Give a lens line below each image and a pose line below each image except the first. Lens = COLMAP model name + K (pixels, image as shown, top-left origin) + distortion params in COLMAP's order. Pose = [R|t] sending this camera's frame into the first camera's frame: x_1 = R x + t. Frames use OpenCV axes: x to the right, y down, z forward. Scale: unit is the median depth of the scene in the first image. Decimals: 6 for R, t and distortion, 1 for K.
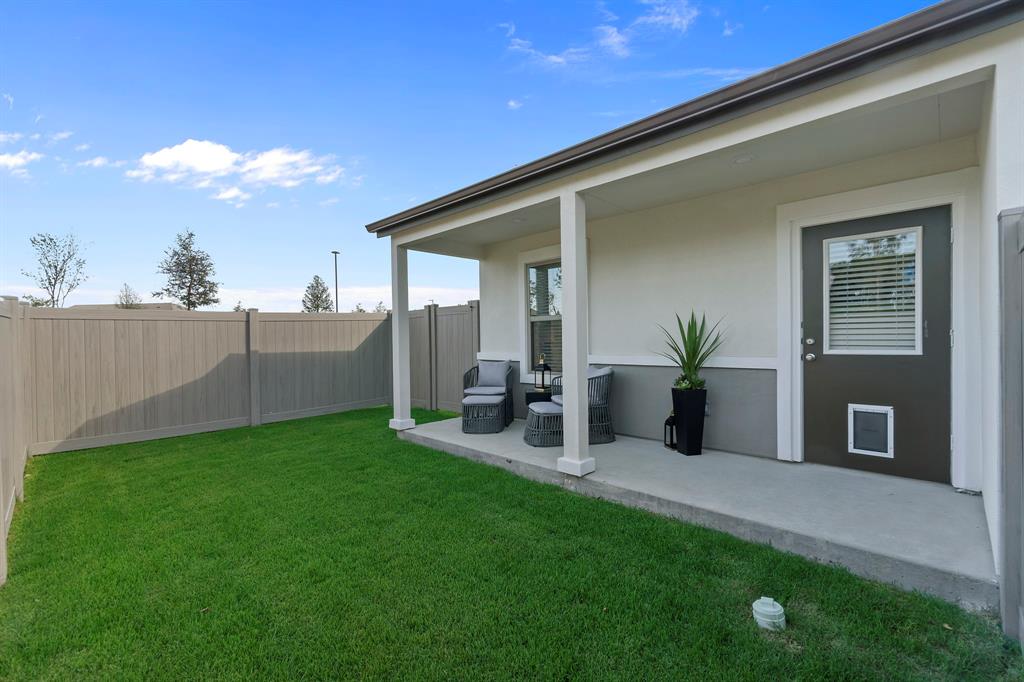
lens RADIAL K [[454.8, 0, 508.8], [0, 454.8, 359.8], [0, 0, 1]] dist [-0.001783, -0.000195]
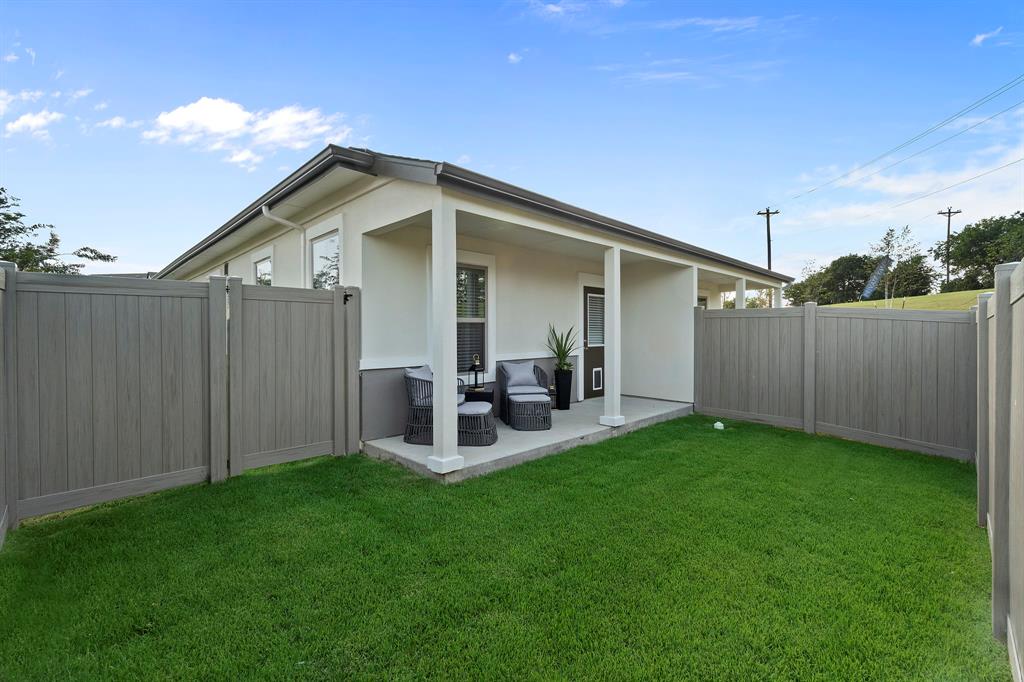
lens RADIAL K [[447.5, 0, 505.5], [0, 447.5, 335.8], [0, 0, 1]] dist [-0.001267, -0.000179]
pose [[0.000505, 0.009989, 0.999950, -1.235639], [0.055653, 0.998400, -0.010001, -0.054608], [-0.998450, 0.055656, -0.000052, 1.207057]]
